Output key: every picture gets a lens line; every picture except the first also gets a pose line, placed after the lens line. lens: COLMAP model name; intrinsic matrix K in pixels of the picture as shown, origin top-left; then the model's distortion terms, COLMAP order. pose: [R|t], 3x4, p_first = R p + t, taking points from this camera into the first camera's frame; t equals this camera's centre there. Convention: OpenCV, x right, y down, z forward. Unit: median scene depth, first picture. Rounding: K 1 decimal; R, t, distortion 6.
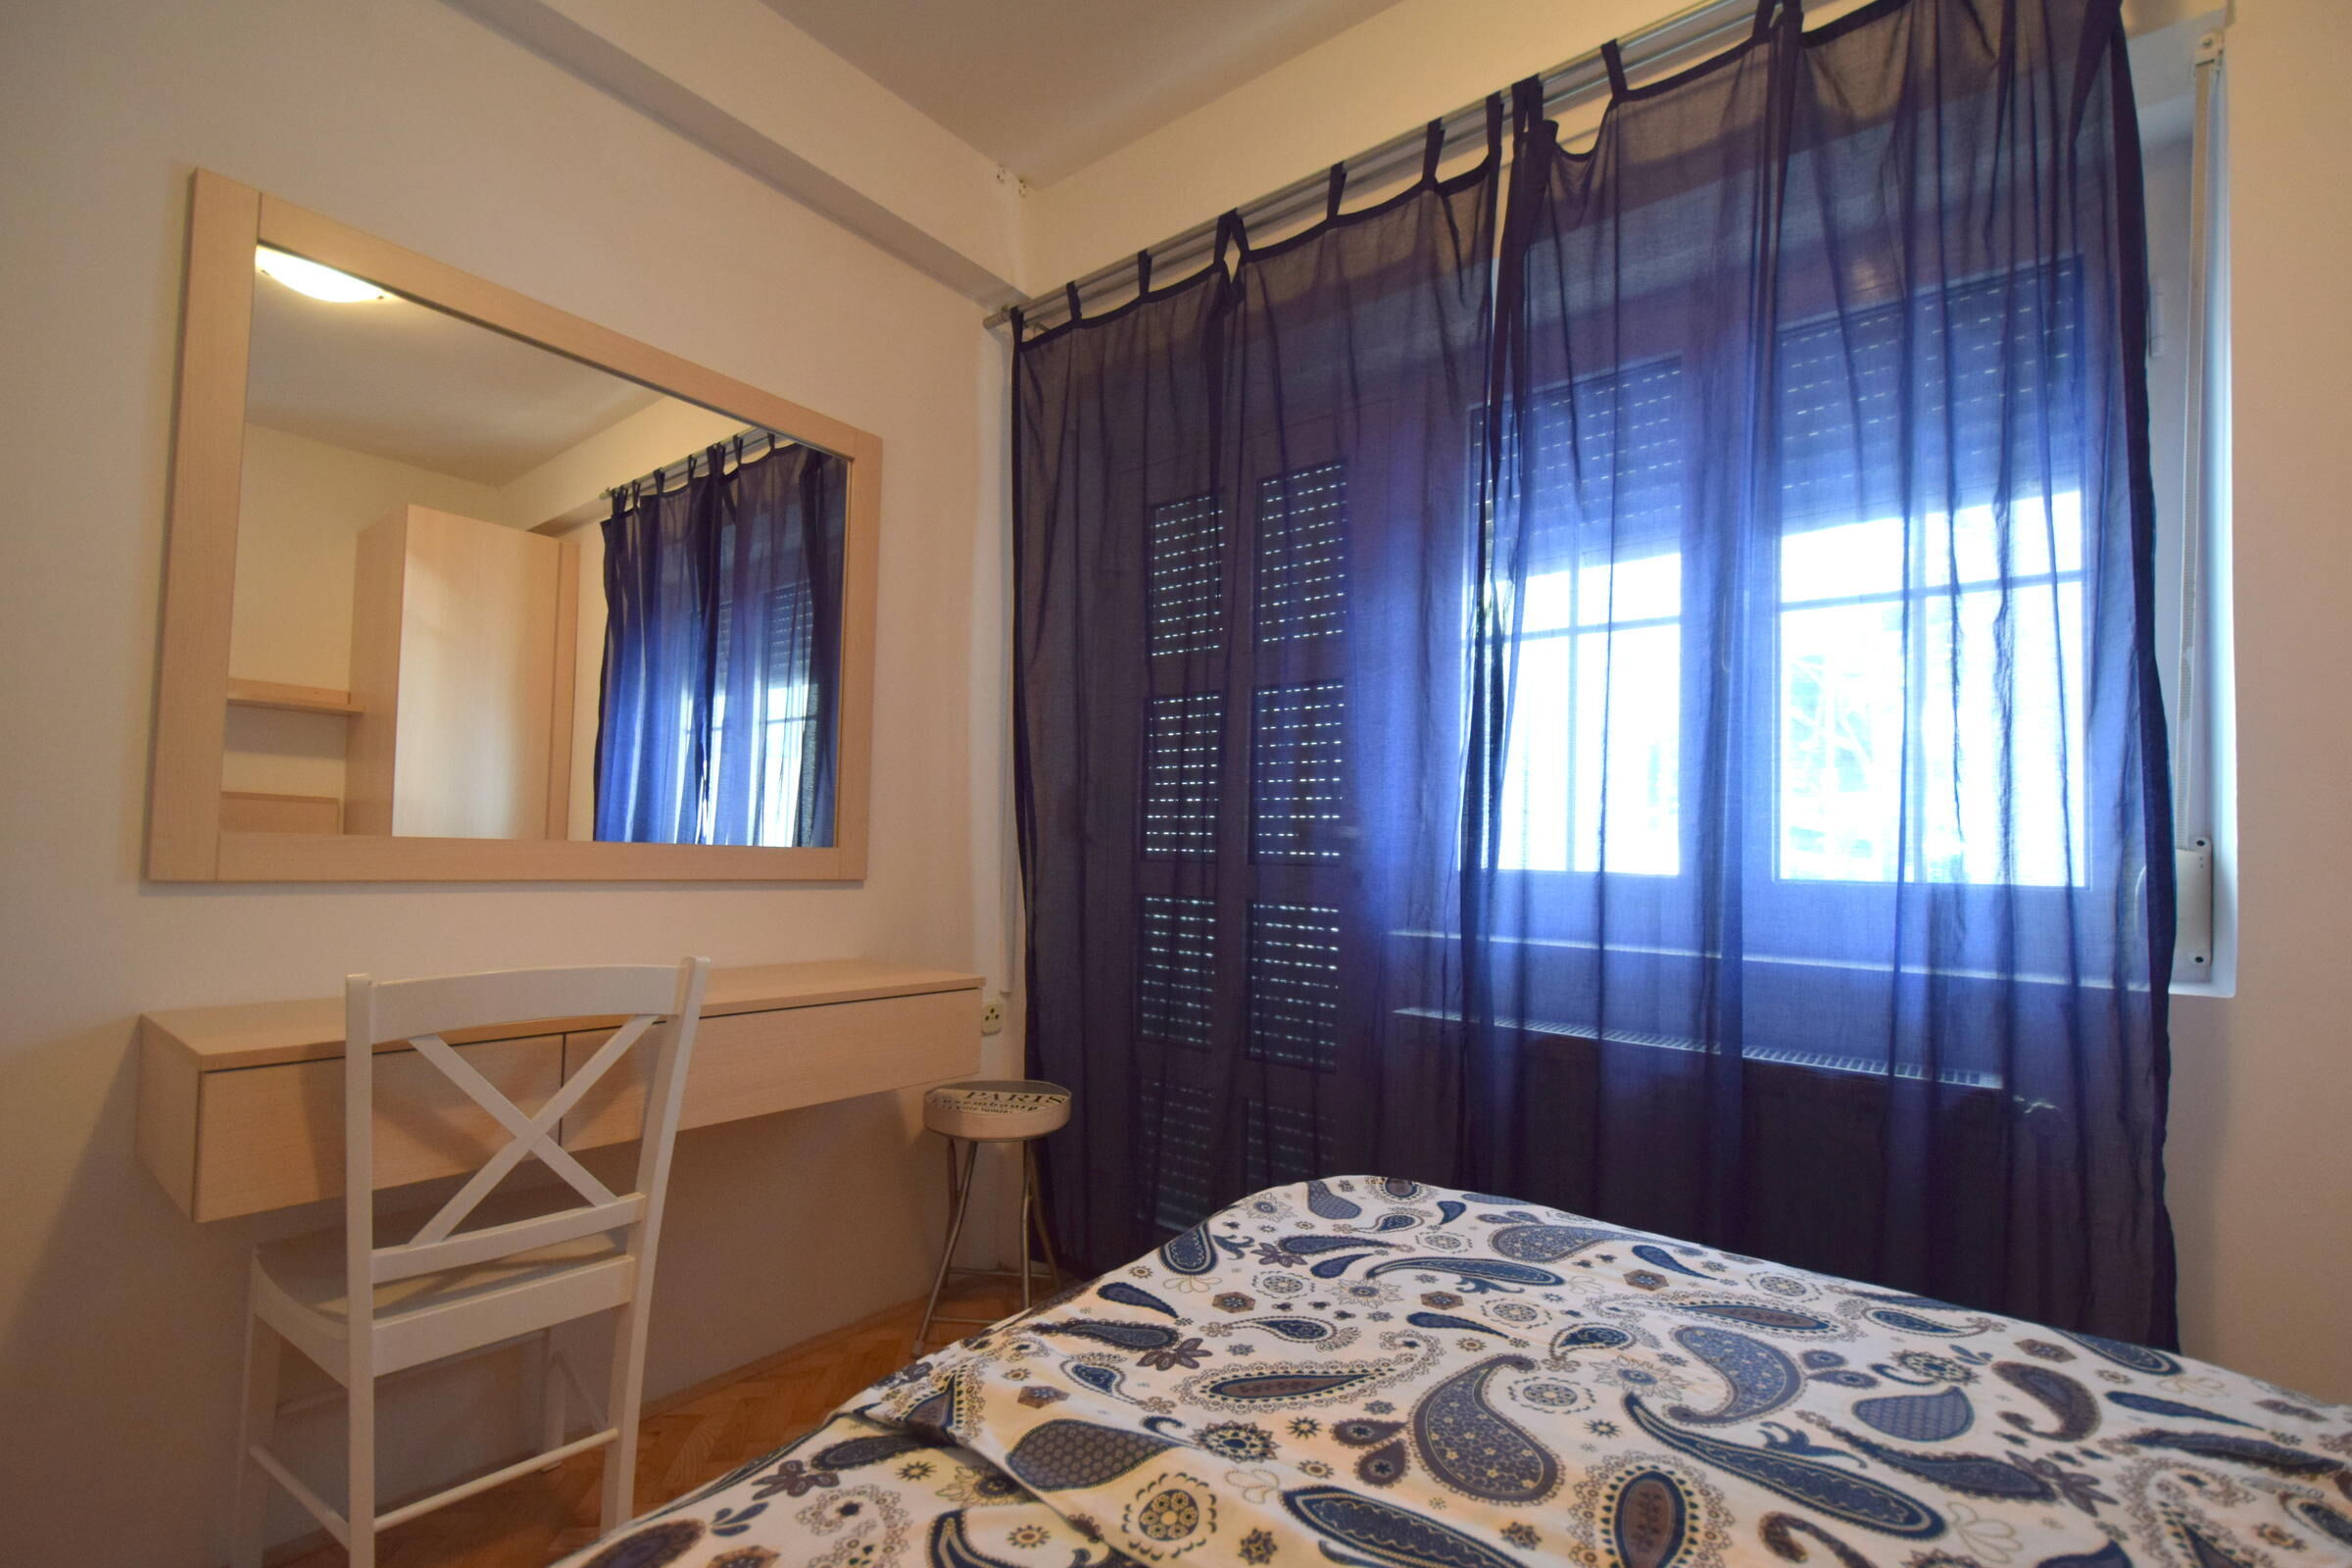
lens RADIAL K [[1033.2, 0, 1176.7], [0, 1033.2, 824.4], [0, 0, 1]] dist [0.004324, -0.009343]
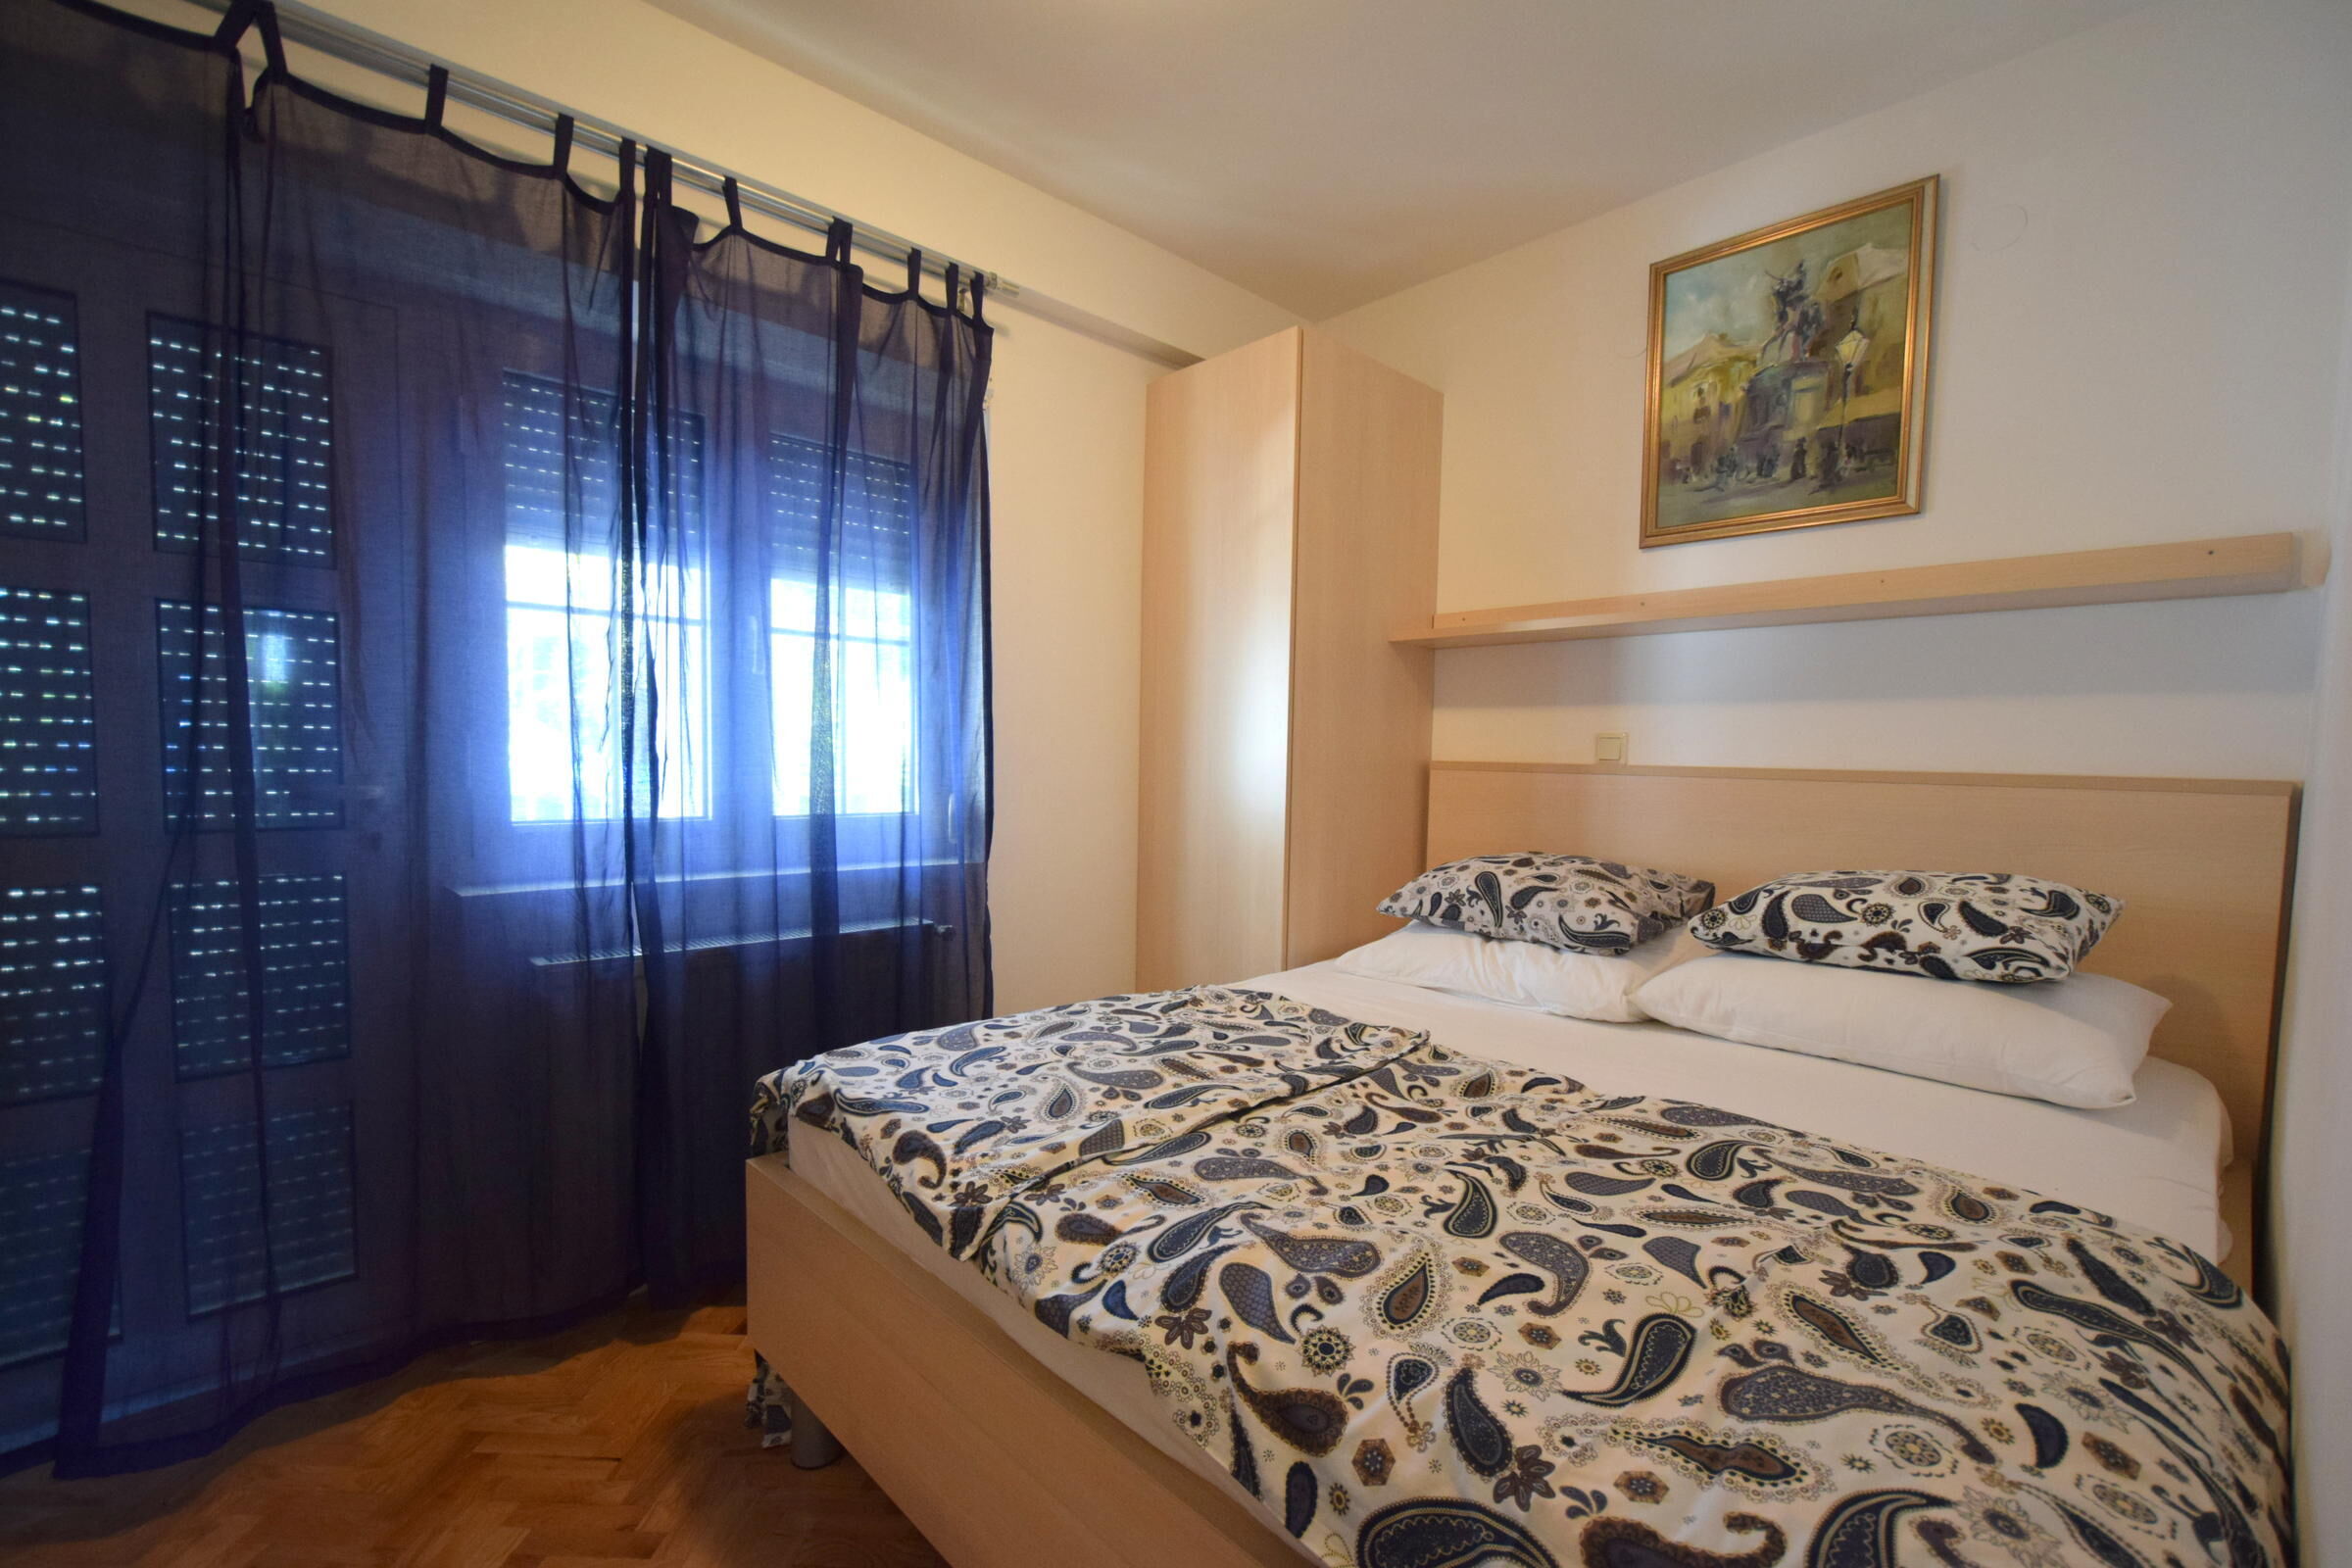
lens RADIAL K [[1007.6, 0, 1183.8], [0, 1007.6, 820.6], [0, 0, 1]] dist [-0.001042, -0.000442]
pose [[0.146454, -0.079682, 0.986003, -1.578825], [-0.038679, 0.995527, 0.086196, -0.196412], [-0.988461, -0.050761, 0.142717, 0.405242]]
